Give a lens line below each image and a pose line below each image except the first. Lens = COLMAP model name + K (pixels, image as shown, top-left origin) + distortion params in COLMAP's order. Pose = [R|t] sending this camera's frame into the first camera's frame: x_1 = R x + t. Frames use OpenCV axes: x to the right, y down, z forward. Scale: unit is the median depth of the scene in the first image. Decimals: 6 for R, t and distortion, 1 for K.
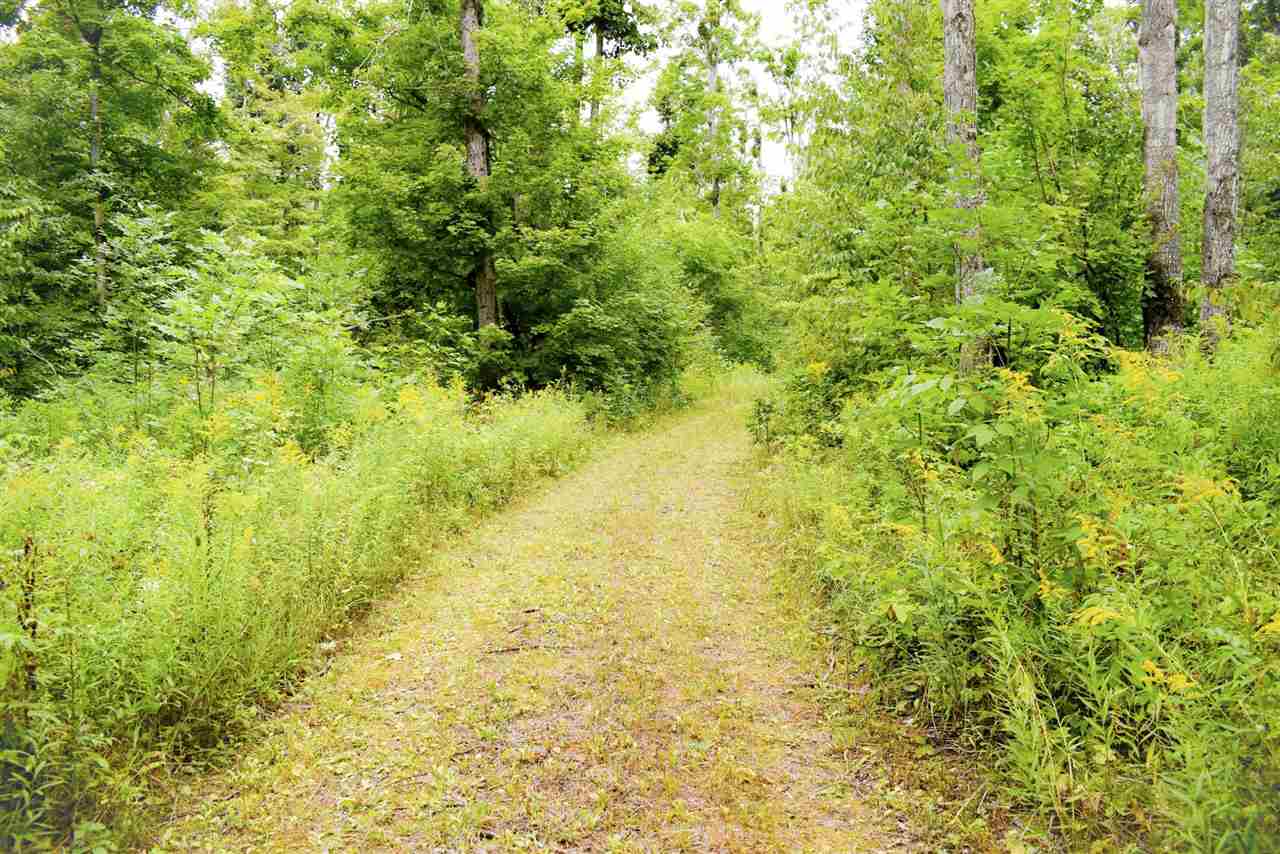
lens RADIAL K [[1019.3, 0, 606.1], [0, 1019.3, 421.8], [0, 0, 1]] dist [-0.005550, -0.003157]
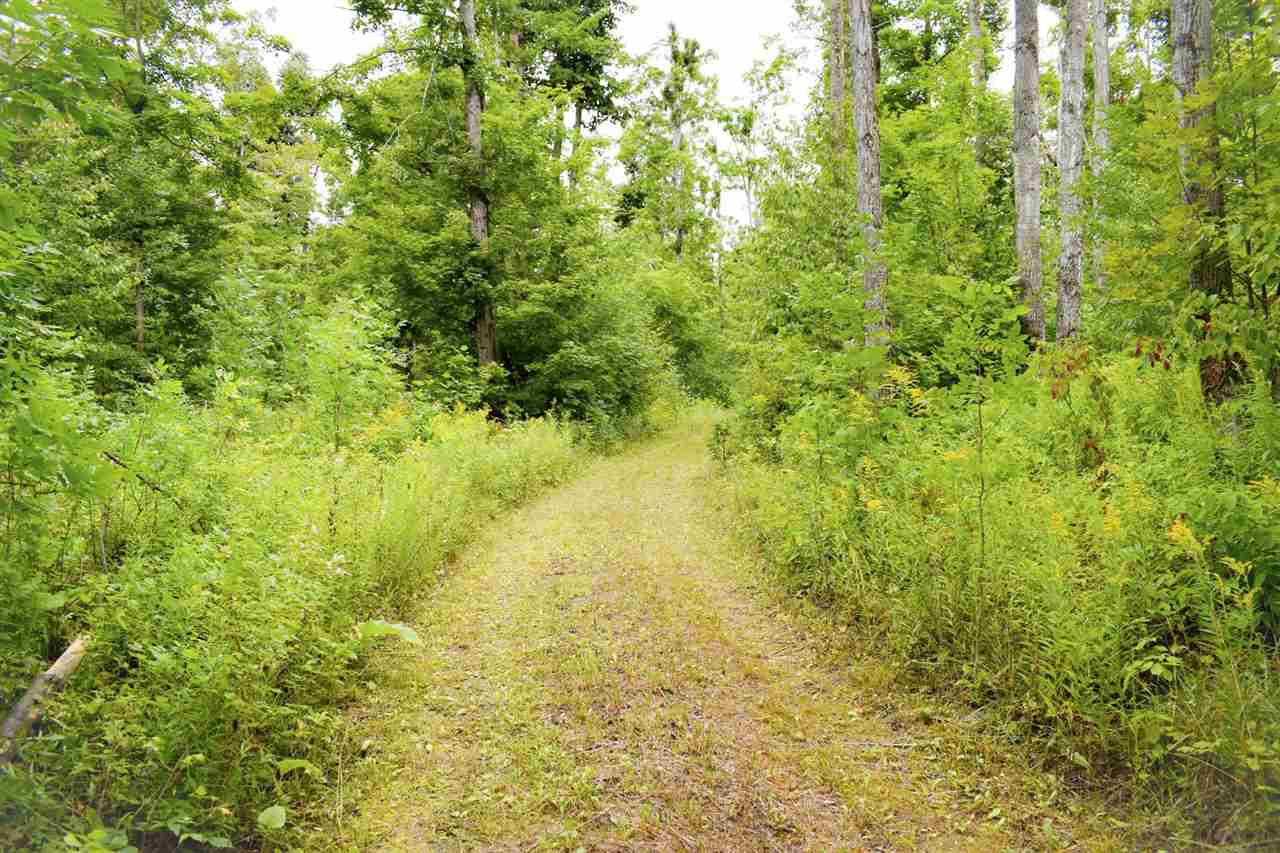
lens RADIAL K [[988.4, 0, 640.0], [0, 988.4, 426.5], [0, 0, 1]] dist [0.000591, -0.000138]
pose [[0.997610, 0.003676, 0.068994, -0.018798], [-0.001587, 0.999540, -0.030303, 0.011234], [-0.069073, 0.030121, 0.997157, -0.134105]]
